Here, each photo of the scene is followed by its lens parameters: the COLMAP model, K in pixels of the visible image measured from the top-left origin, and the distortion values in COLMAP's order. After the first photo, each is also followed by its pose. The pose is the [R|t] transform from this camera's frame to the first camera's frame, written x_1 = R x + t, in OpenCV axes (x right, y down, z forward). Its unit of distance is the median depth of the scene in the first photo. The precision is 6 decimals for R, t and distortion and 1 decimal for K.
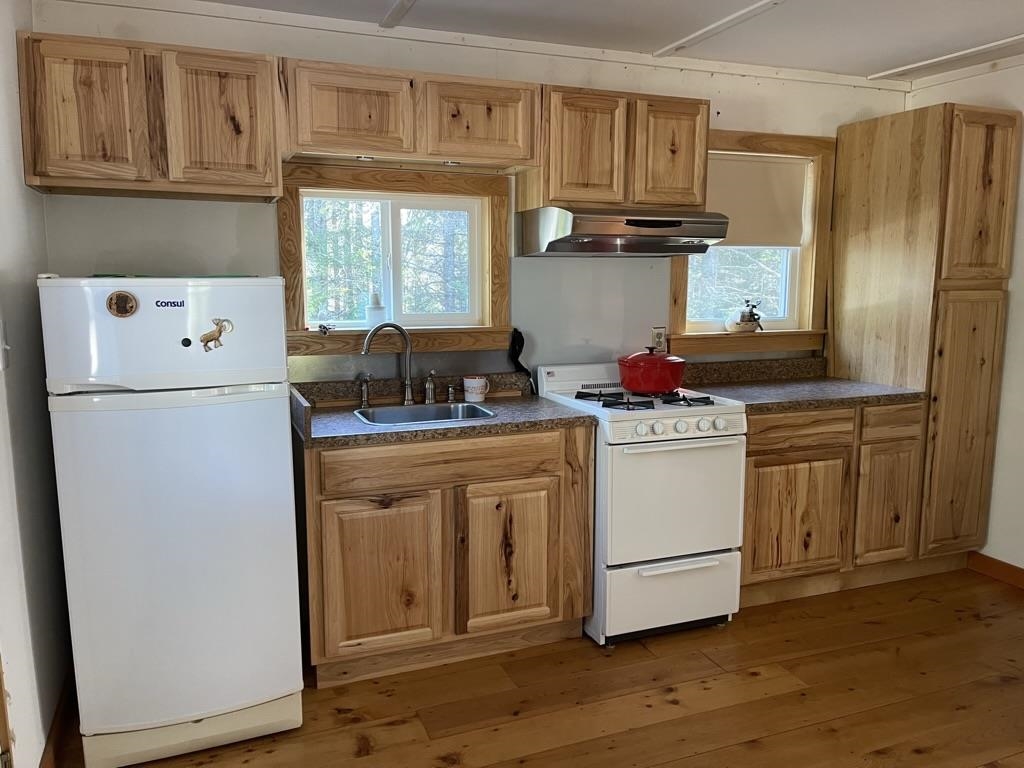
lens RADIAL K [[786.4, 0, 513.1], [0, 786.4, 381.6], [0, 0, 1]] dist [0.060577, -0.074954]
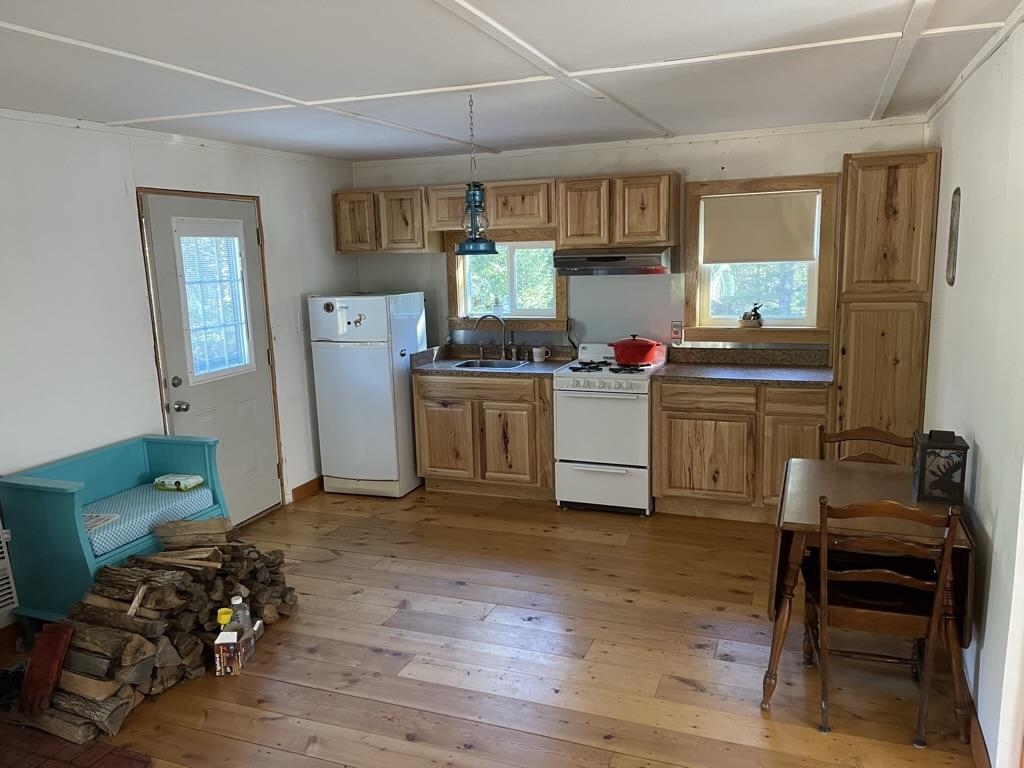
lens RADIAL K [[786.4, 0, 517.7], [0, 786.4, 386.3], [0, 0, 1]] dist [0.060577, -0.074954]
pose [[0.729696, 0.096498, -0.676928, 1.147439], [-0.062400, 0.995258, 0.074614, -0.048392], [0.680918, -0.012205, 0.732258, -0.308165]]
